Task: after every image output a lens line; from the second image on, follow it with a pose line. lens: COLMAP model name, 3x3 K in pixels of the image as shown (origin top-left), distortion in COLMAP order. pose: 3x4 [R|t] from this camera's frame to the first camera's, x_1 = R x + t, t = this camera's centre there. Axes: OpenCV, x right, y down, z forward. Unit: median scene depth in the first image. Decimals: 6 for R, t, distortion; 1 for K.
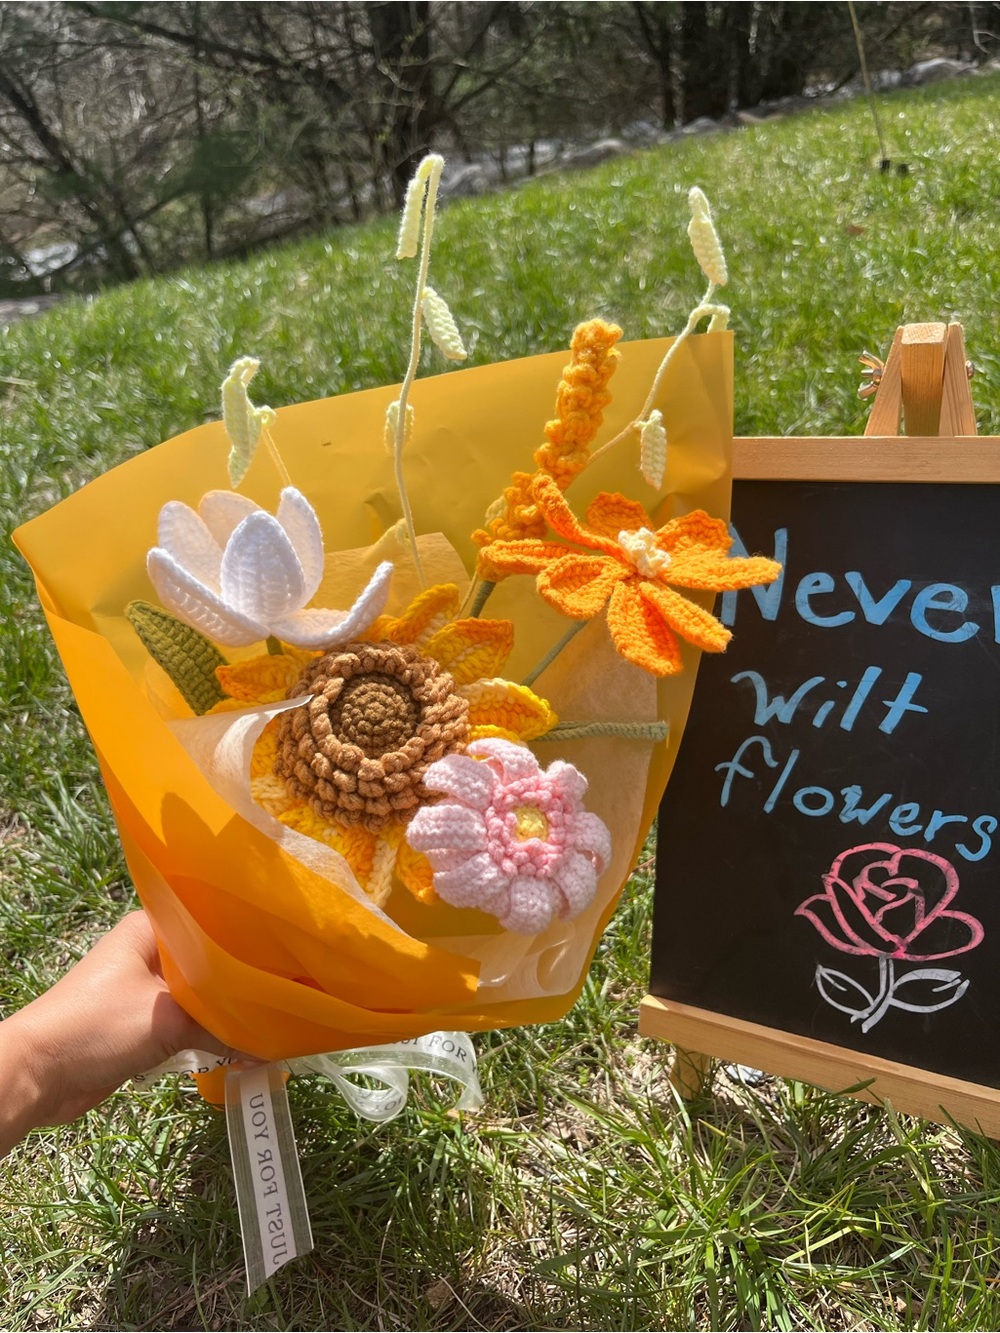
lens RADIAL K [[1019.4, 0, 499.7], [0, 1019.4, 680.5], [0, 0, 1]] dist [0.050621, -0.093007]
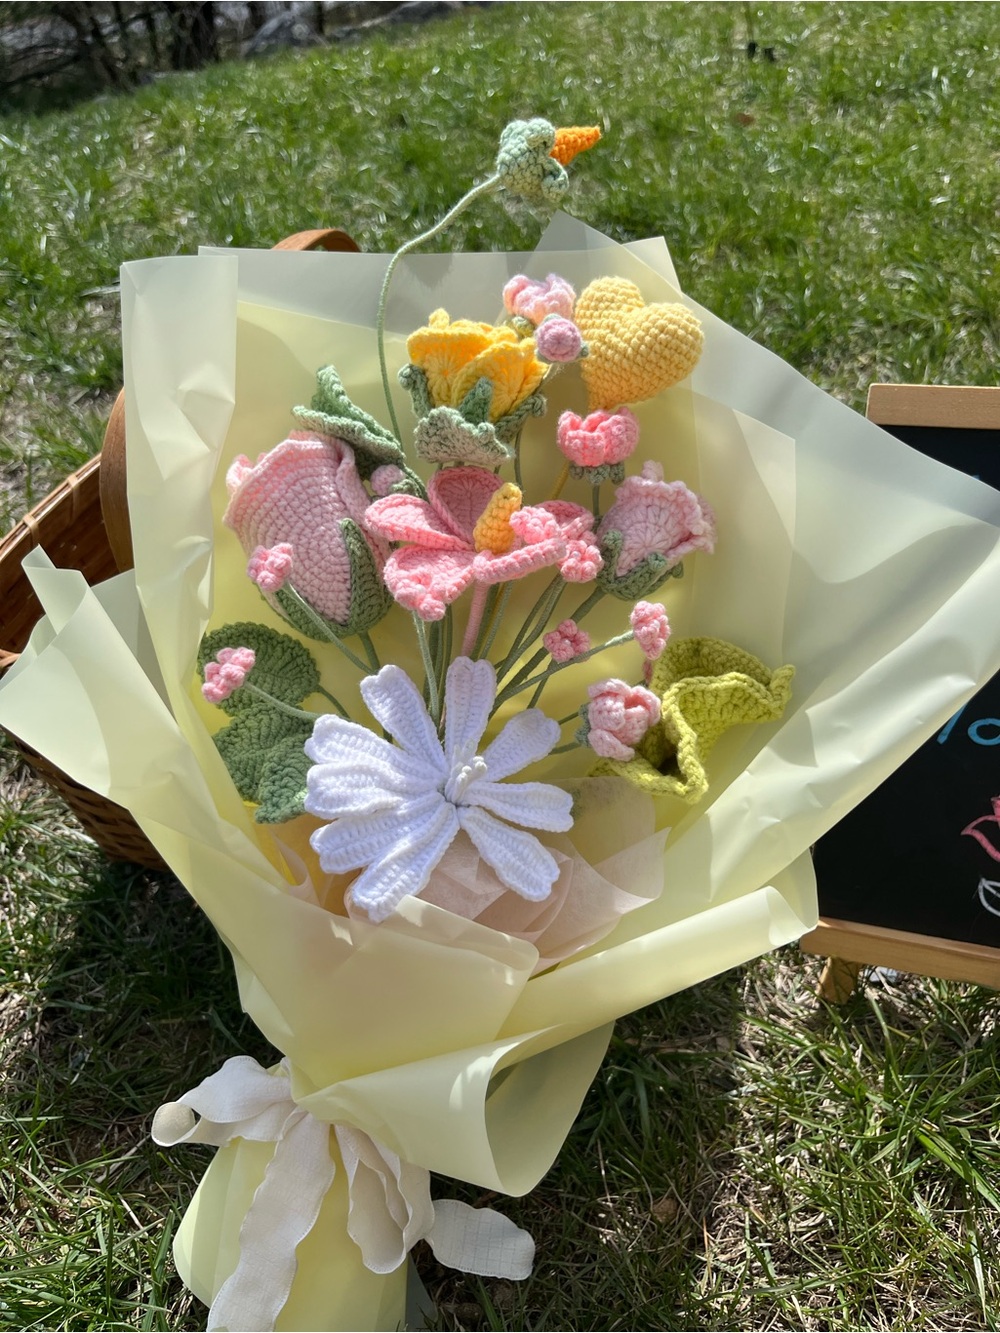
lens RADIAL K [[1019.4, 0, 500.6], [0, 1019.4, 684.7], [0, 0, 1]] dist [0.050621, -0.093007]
pose [[0.980145, -0.047067, 0.192613, -0.359921], [0.024182, 0.992542, 0.119482, -0.064570], [-0.196800, -0.112452, 0.973974, 0.053215]]
